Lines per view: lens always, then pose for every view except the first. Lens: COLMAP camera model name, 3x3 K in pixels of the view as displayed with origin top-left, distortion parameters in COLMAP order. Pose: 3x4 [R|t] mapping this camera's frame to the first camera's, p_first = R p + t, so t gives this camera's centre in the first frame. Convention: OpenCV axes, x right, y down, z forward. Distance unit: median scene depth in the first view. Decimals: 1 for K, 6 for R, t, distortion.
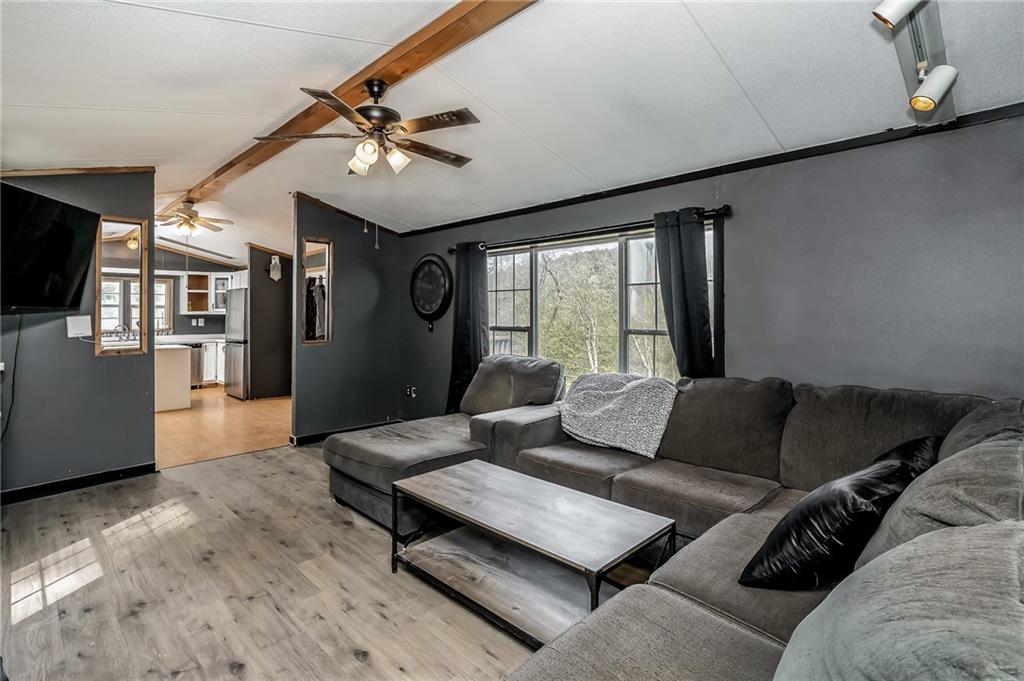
lens RADIAL K [[489.7, 0, 472.2], [0, 489.7, 307.0], [0, 0, 1]] dist [0.000618, 0.000199]
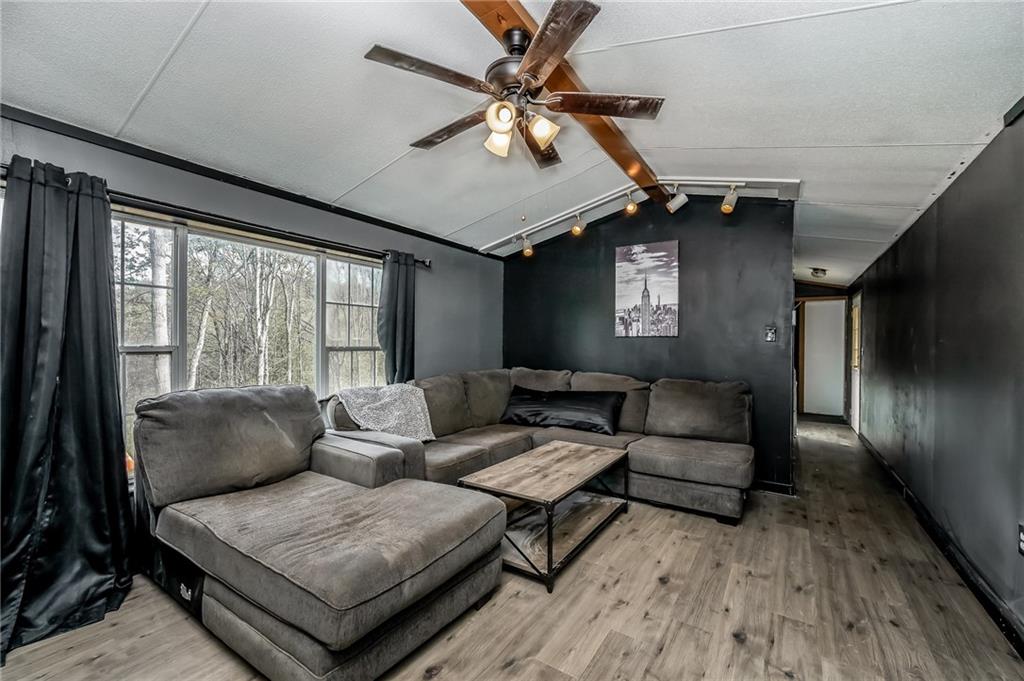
lens RADIAL K [[422.8, 0, 512.0], [0, 422.8, 346.7], [0, 0, 1]] dist [-0.000742, -0.000065]
pose [[-0.229118, -0.003724, 0.973391, -0.948065], [-0.016390, 0.999866, -0.000033, 0.059495], [-0.973261, -0.015962, -0.229149, 1.269463]]
